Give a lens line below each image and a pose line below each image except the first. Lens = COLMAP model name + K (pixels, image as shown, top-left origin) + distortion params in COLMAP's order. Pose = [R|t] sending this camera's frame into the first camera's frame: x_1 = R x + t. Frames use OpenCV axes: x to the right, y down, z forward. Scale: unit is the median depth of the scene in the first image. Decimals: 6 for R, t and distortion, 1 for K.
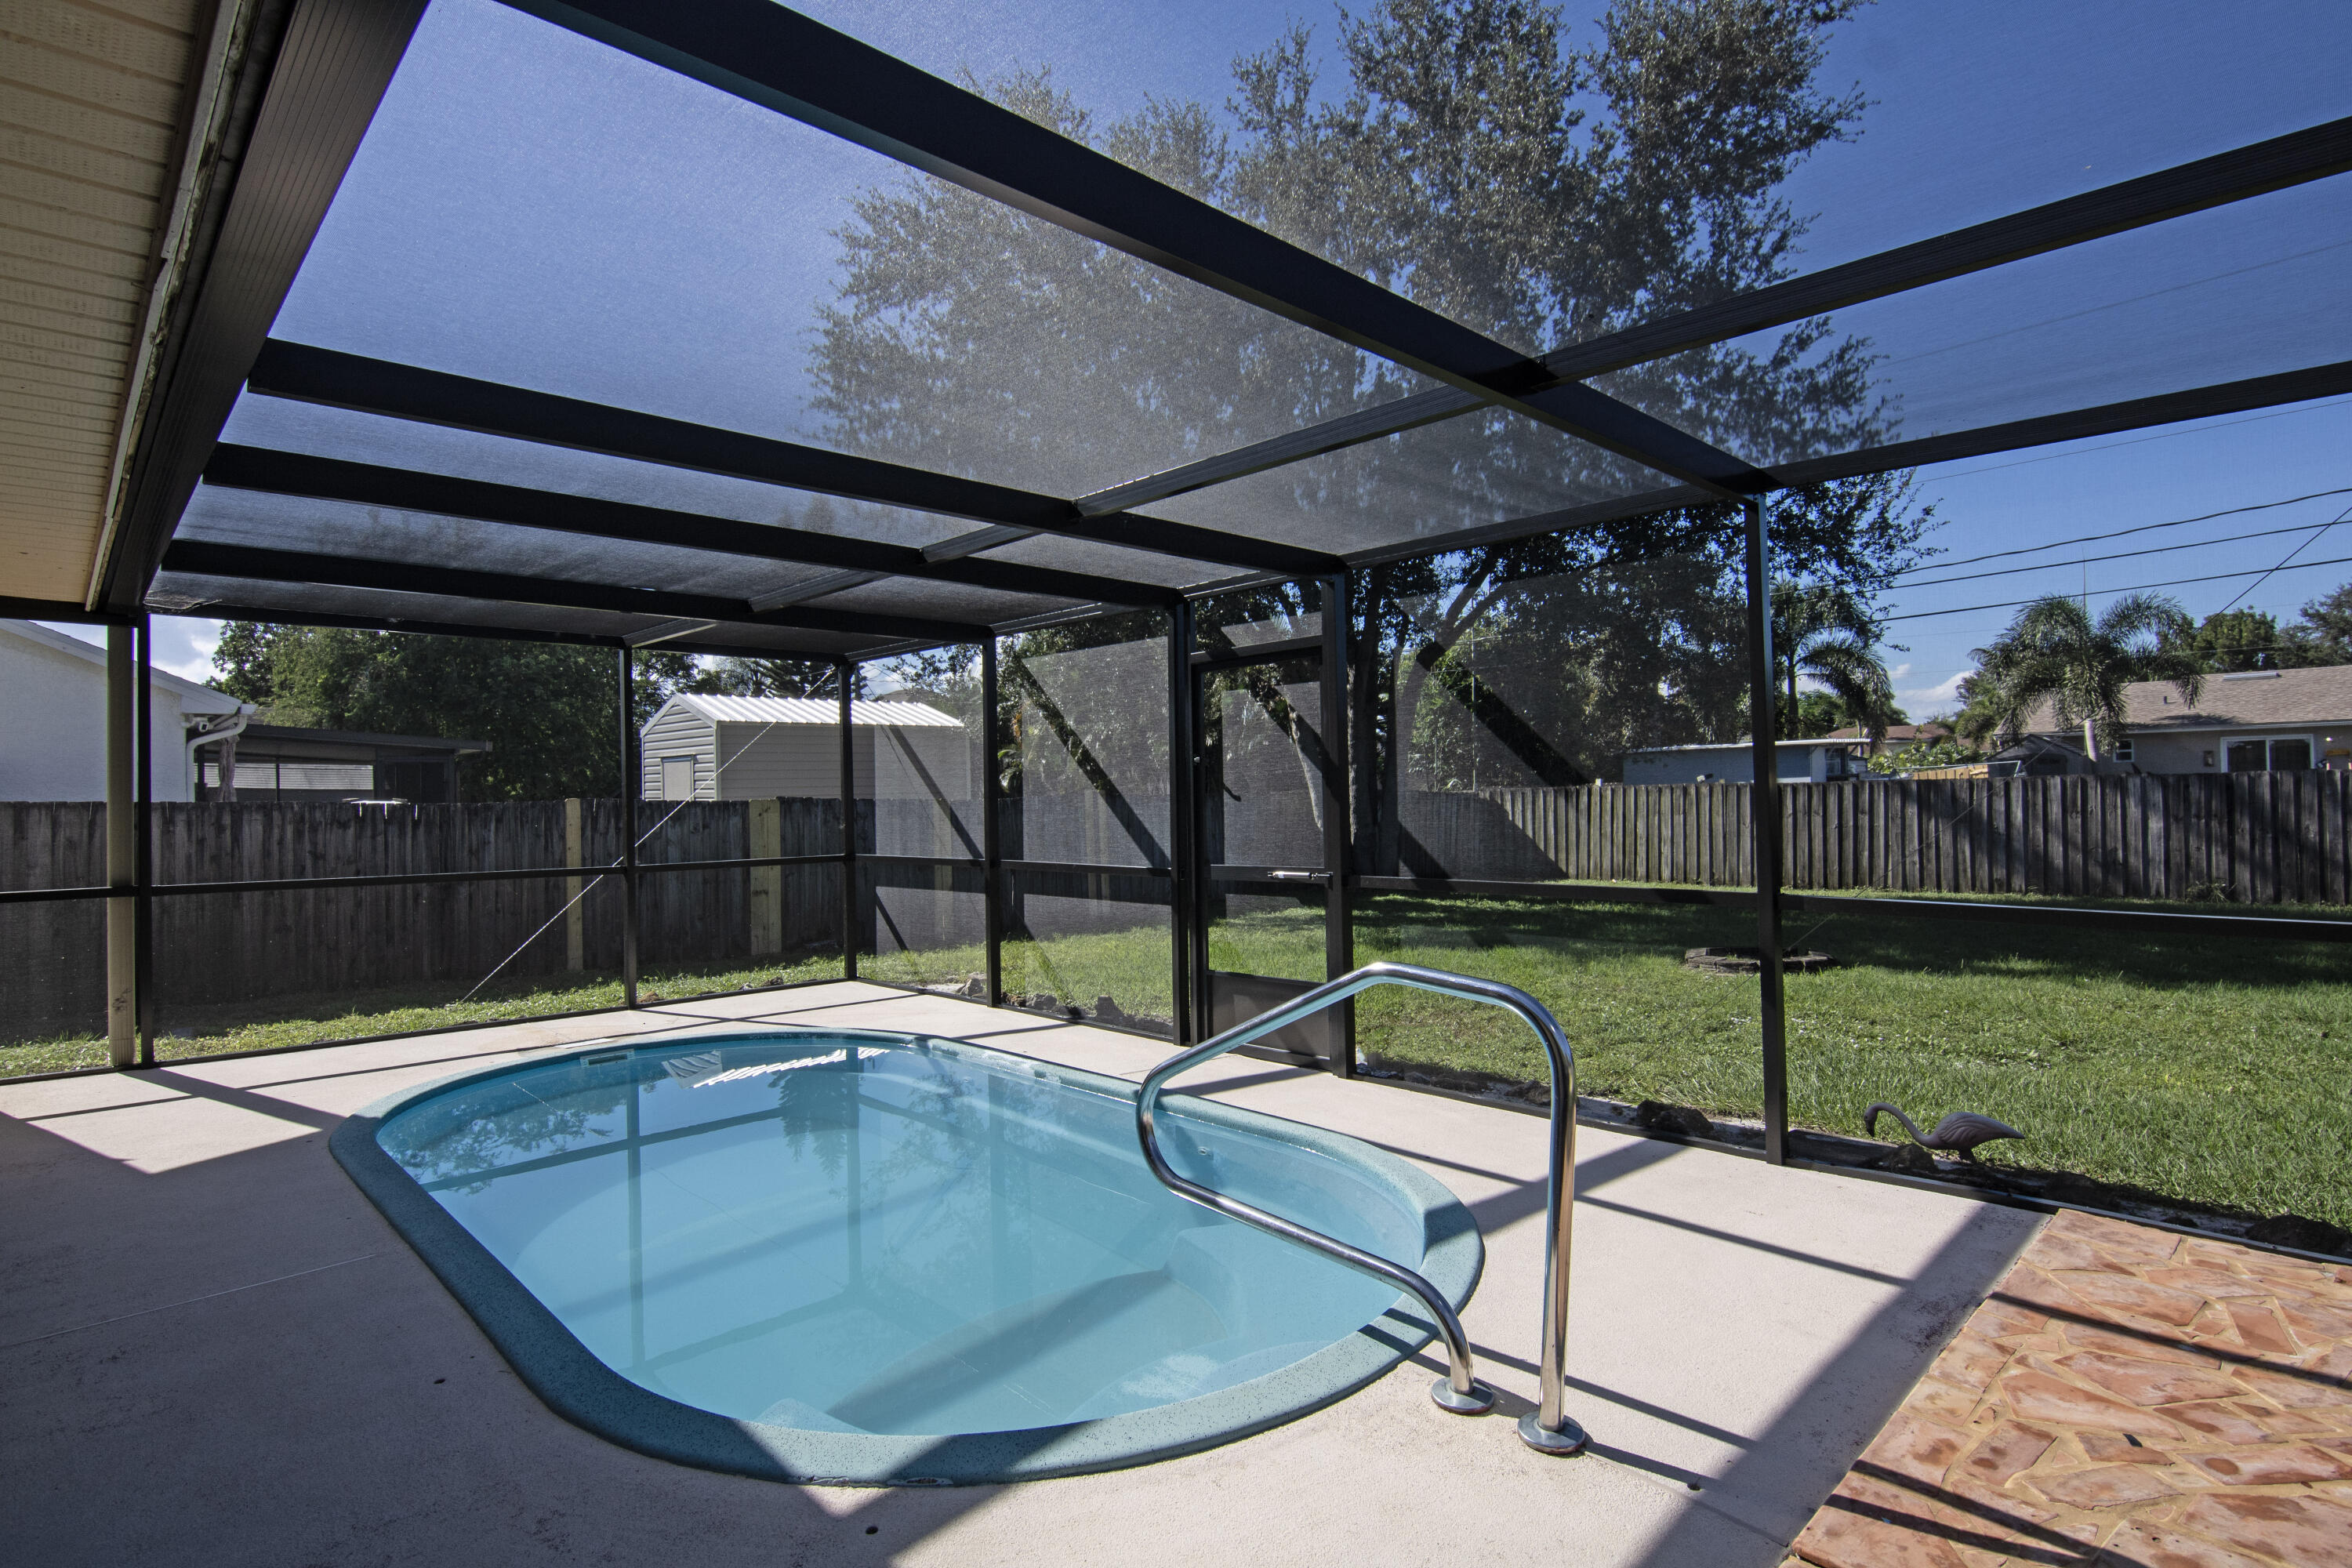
lens RADIAL K [[1203.9, 0, 1176.0], [0, 1203.9, 798.7], [0, 0, 1]] dist [-0.003320, -0.000916]
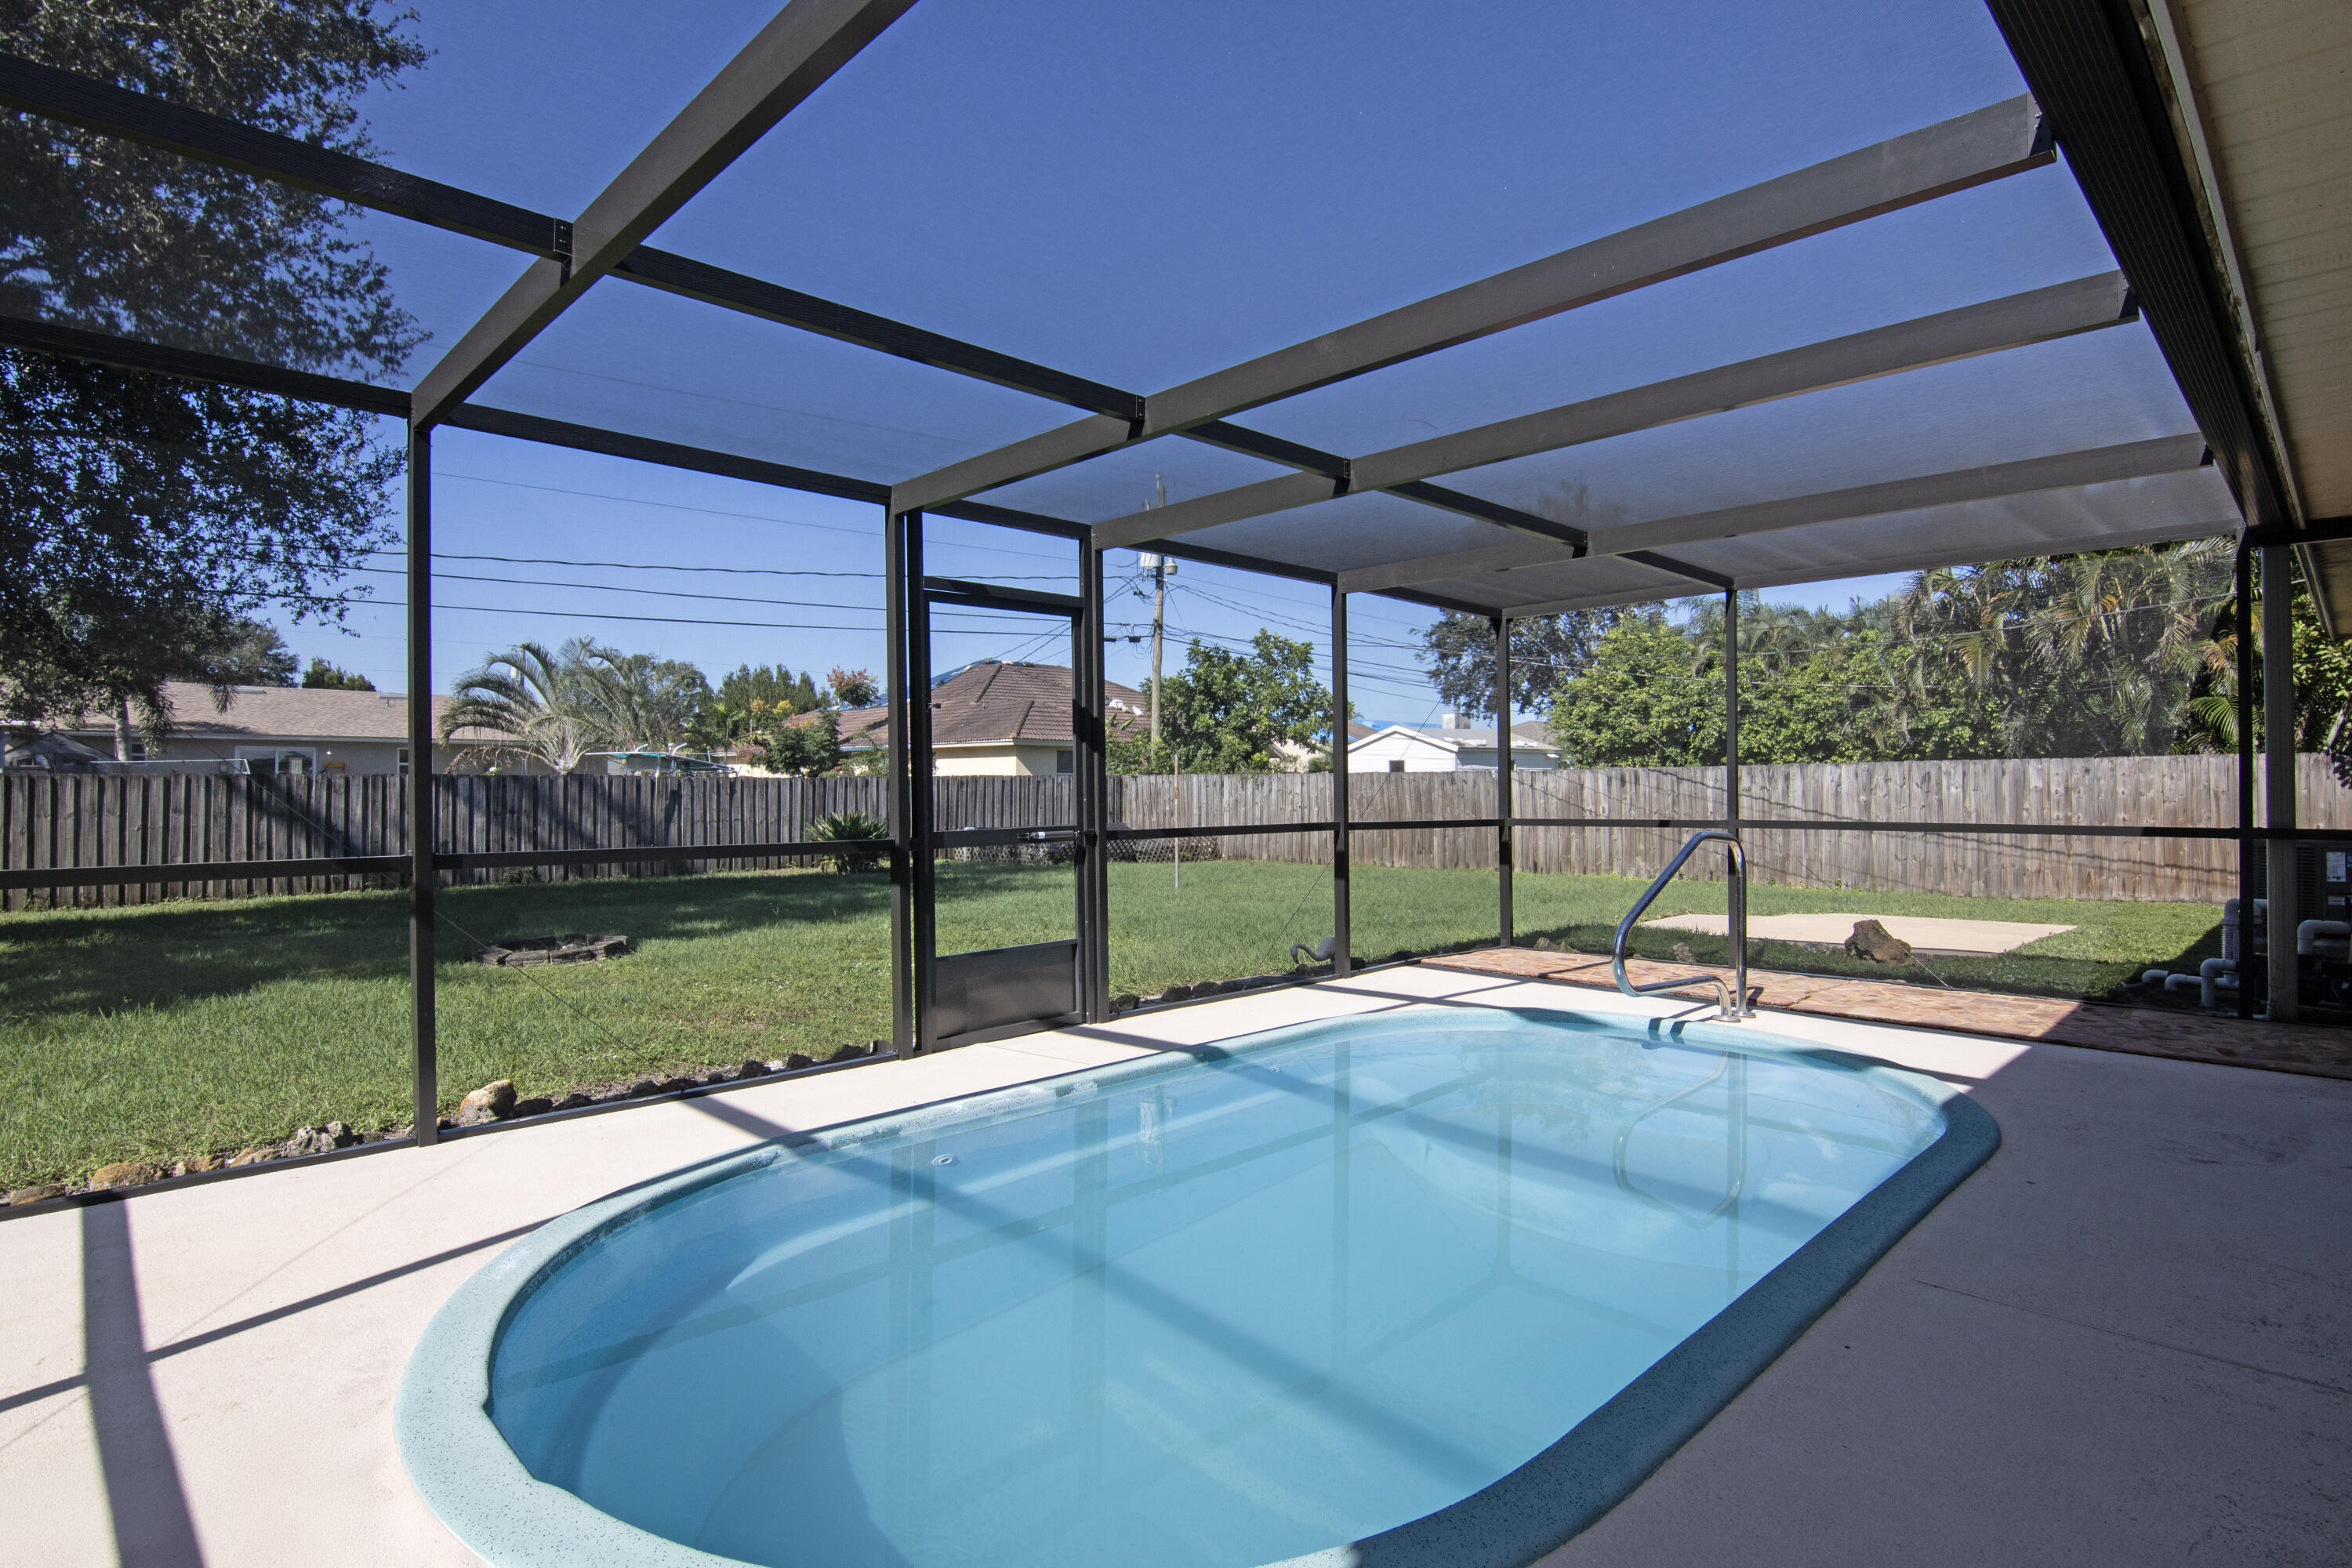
lens RADIAL K [[1170.6, 0, 1216.3], [0, 1170.6, 793.9], [0, 0, 1]] dist [-0.005787, -0.002076]
pose [[-0.027453, 0.015061, 0.999510, -0.298414], [0.003718, 0.999881, -0.014965, 0.015496], [-0.999616, 0.003305, -0.027506, 0.310567]]
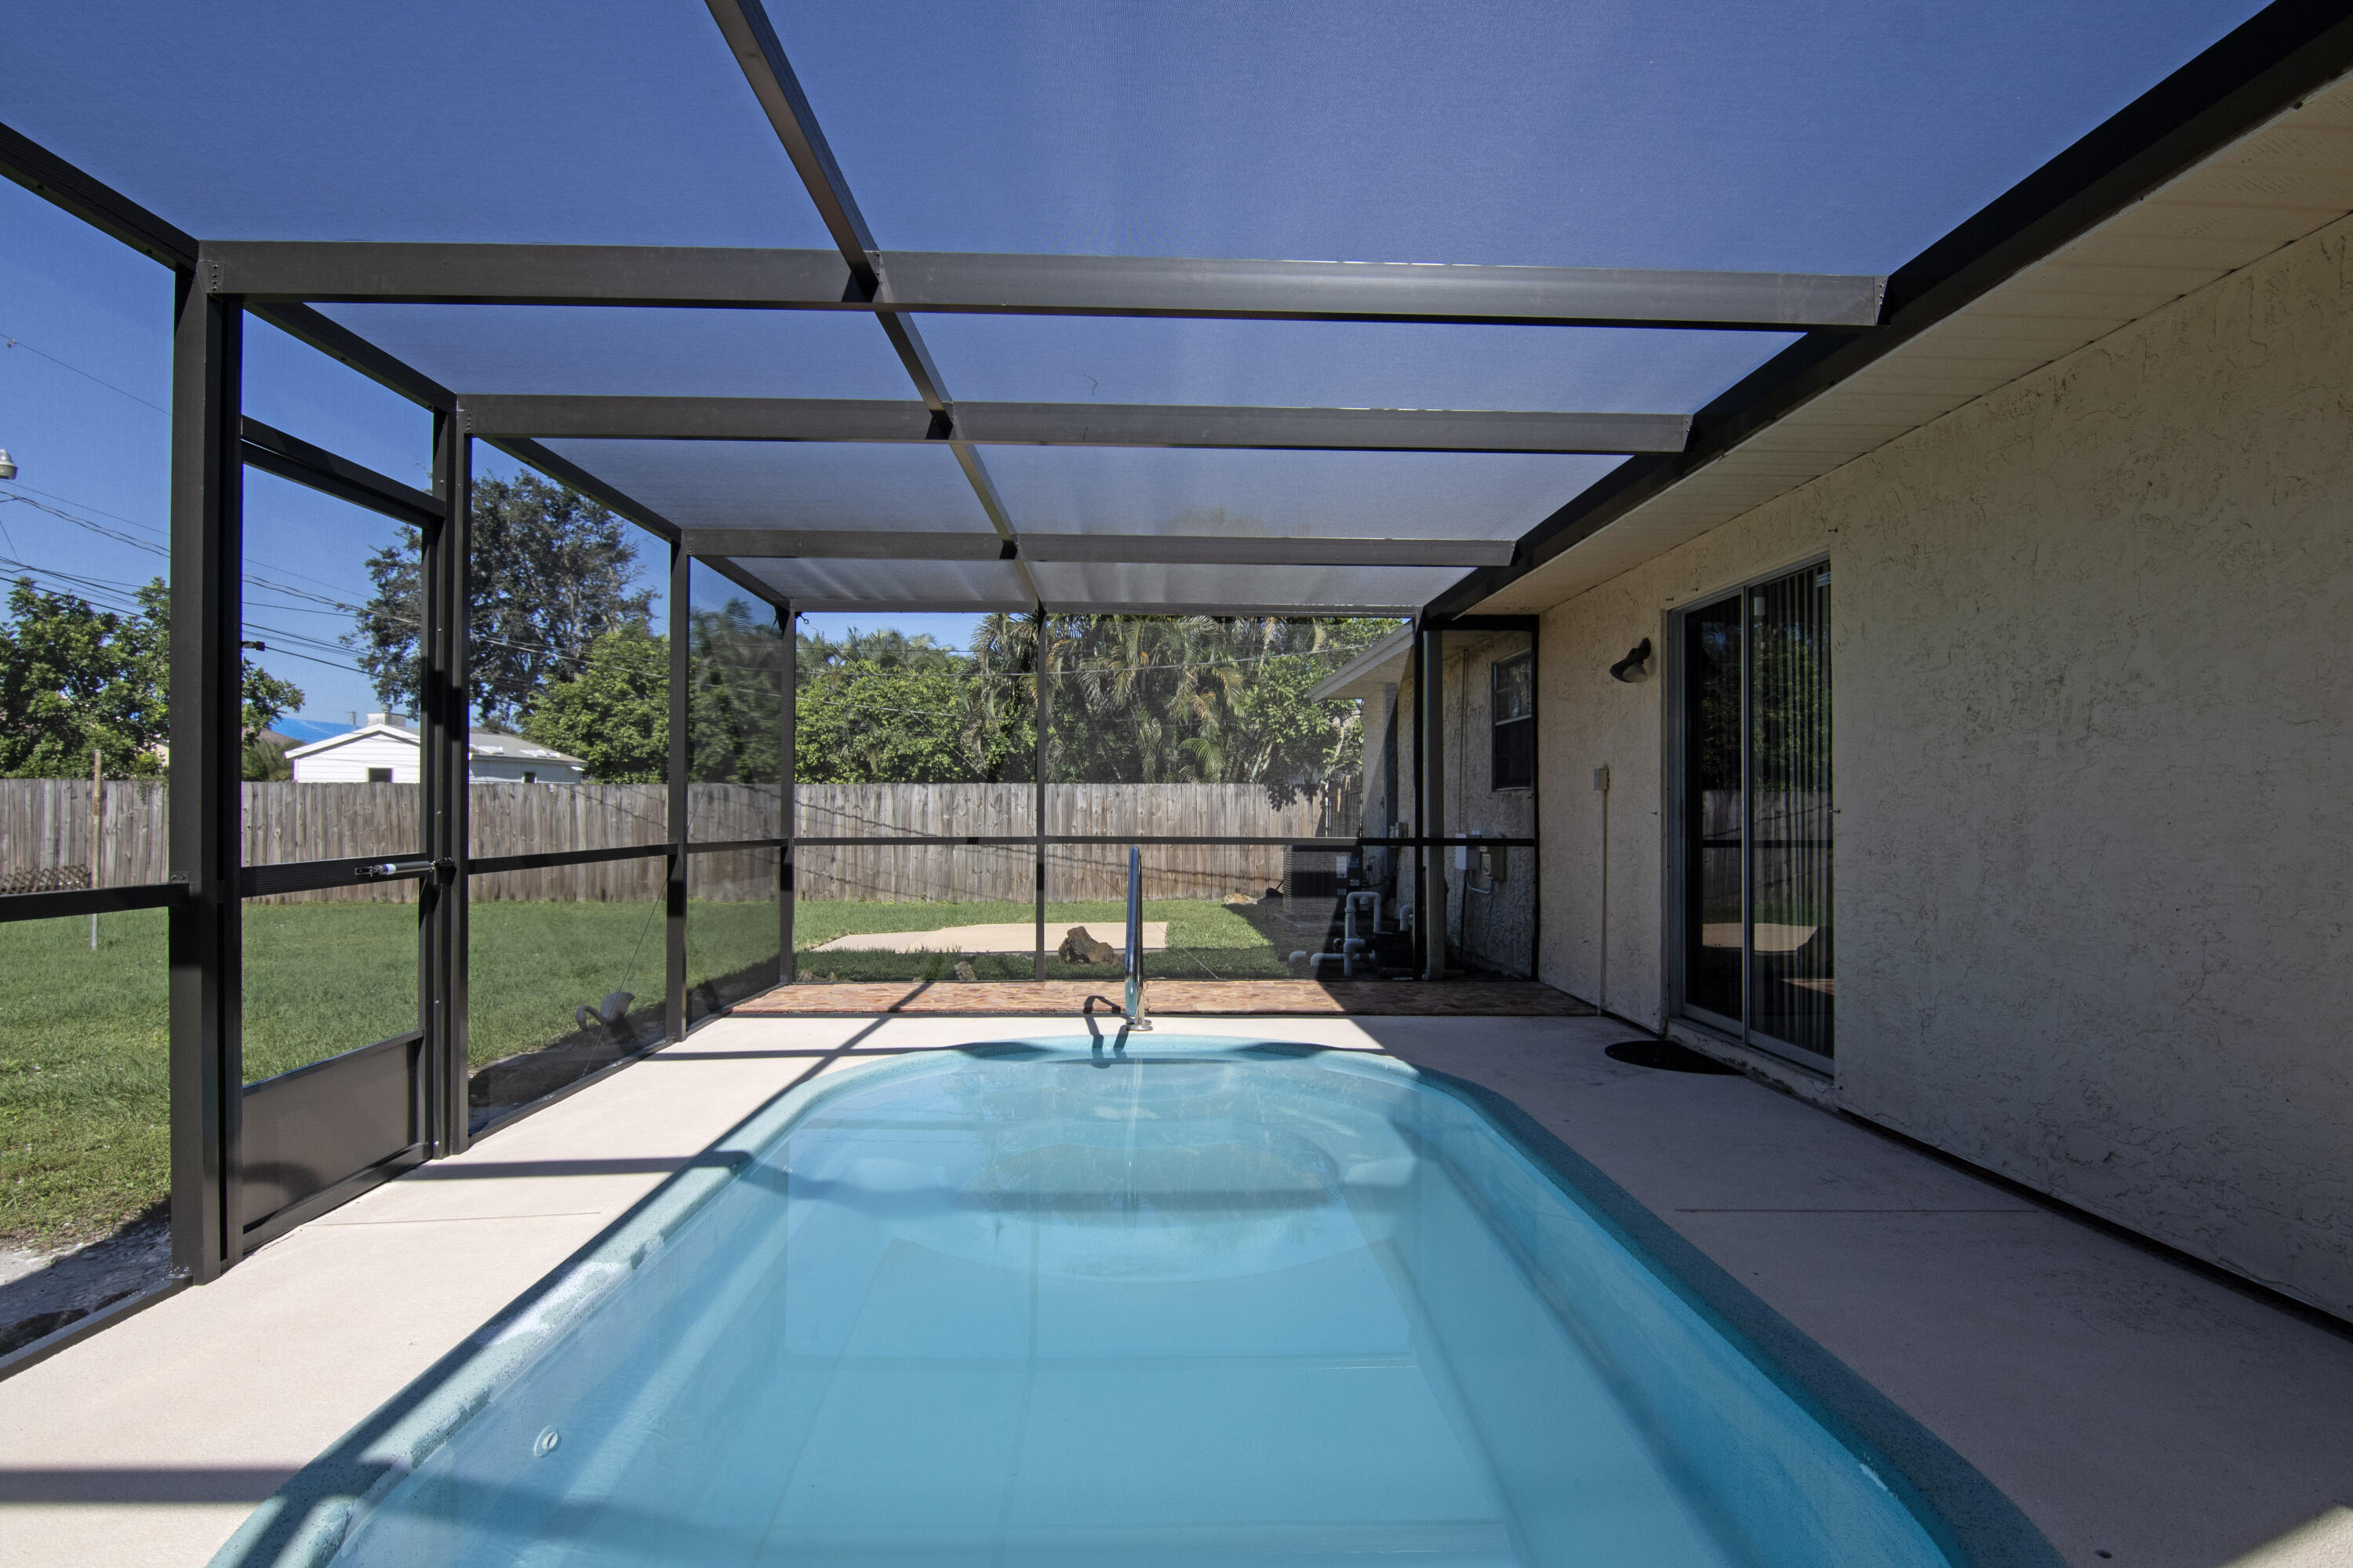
lens RADIAL K [[1204.5, 0, 1176.5], [0, 1204.5, 798.7], [0, 0, 1]] dist [-0.003320, -0.000916]
pose [[-0.742221, 0.020964, 0.669827, -0.215213], [0.008815, 0.999730, -0.021522, 0.015336], [-0.670097, -0.010070, -0.742205, 0.413084]]
